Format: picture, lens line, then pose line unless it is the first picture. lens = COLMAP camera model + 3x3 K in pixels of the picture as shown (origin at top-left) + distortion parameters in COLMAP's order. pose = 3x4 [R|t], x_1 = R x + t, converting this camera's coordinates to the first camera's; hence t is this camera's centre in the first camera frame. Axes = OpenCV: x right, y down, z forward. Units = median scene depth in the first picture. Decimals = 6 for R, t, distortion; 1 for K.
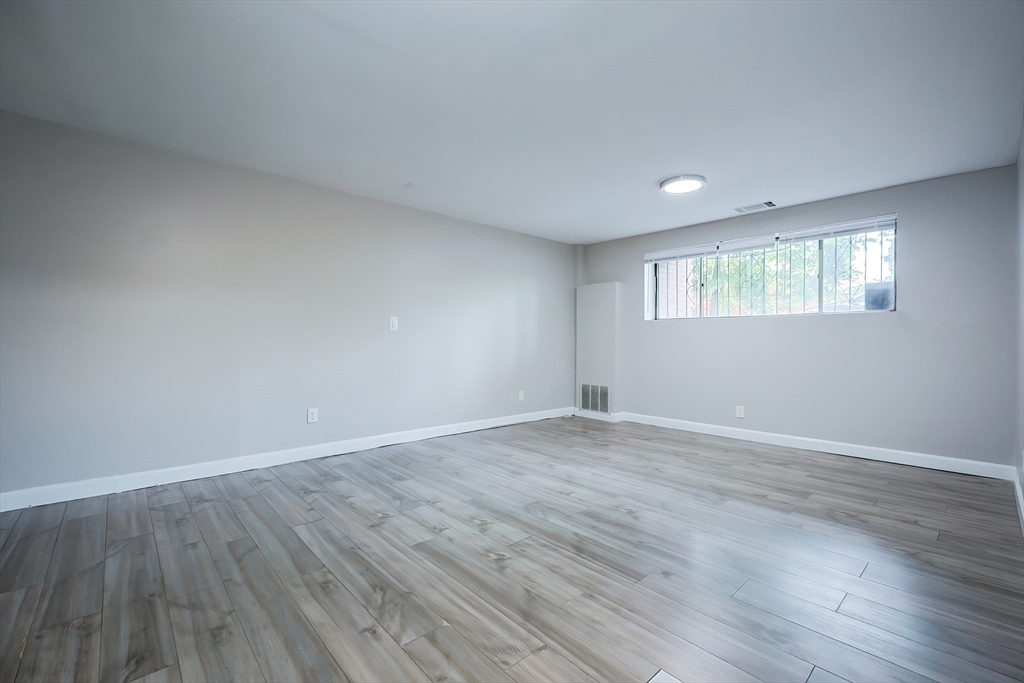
lens RADIAL K [[440.6, 0, 519.4], [0, 440.6, 340.9], [0, 0, 1]] dist [0.000578, 0.000348]
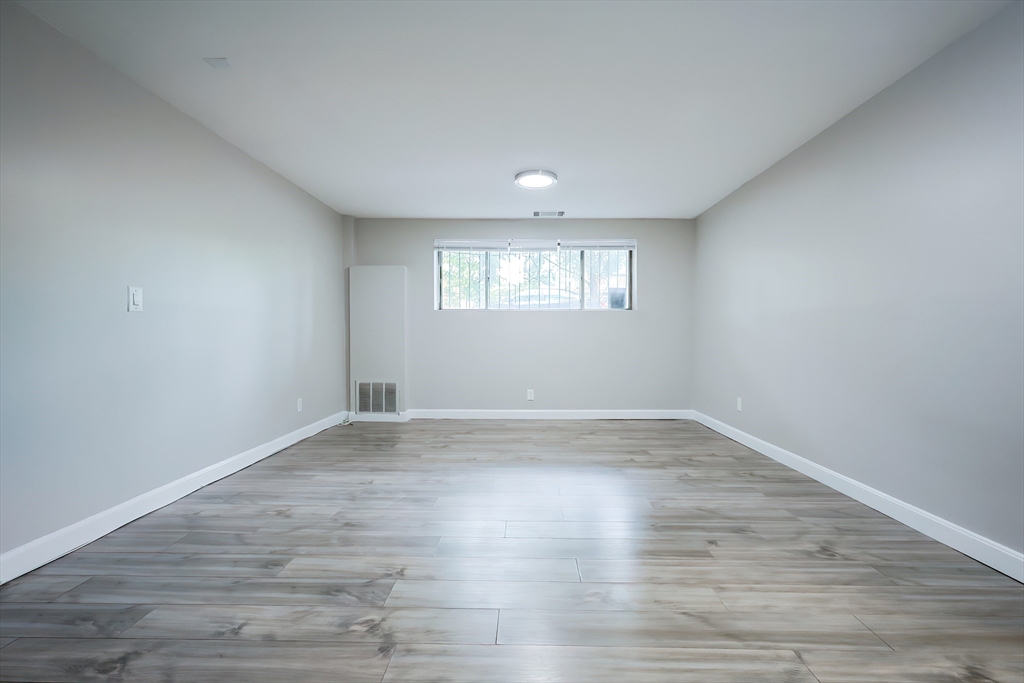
lens RADIAL K [[440.6, 0, 519.4], [0, 440.6, 340.9], [0, 0, 1]] dist [0.000578, 0.000348]
pose [[0.689704, -0.013355, 0.723968, -0.378105], [0.001094, 0.999848, 0.017402, 0.005152], [-0.724090, -0.011210, 0.689614, 0.291539]]
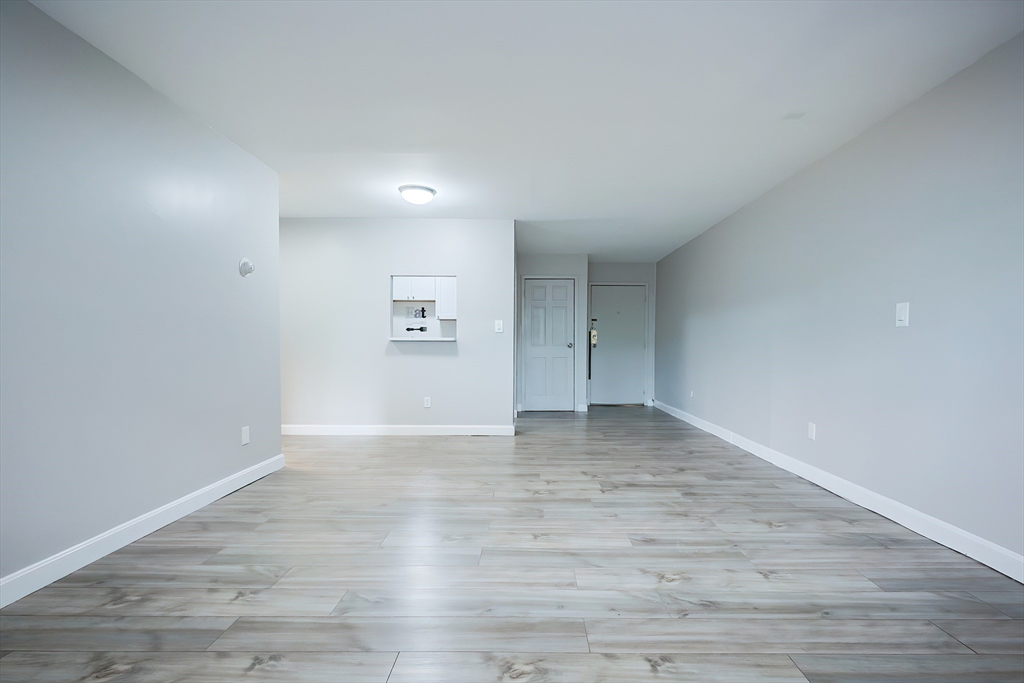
lens RADIAL K [[440.6, 0, 519.4], [0, 440.6, 340.9], [0, 0, 1]] dist [0.000578, 0.000348]
pose [[-0.695300, -0.010369, -0.718645, 0.513406], [-0.003373, 0.999932, -0.011164, 0.006345], [0.718712, -0.005338, -0.695287, 1.121205]]
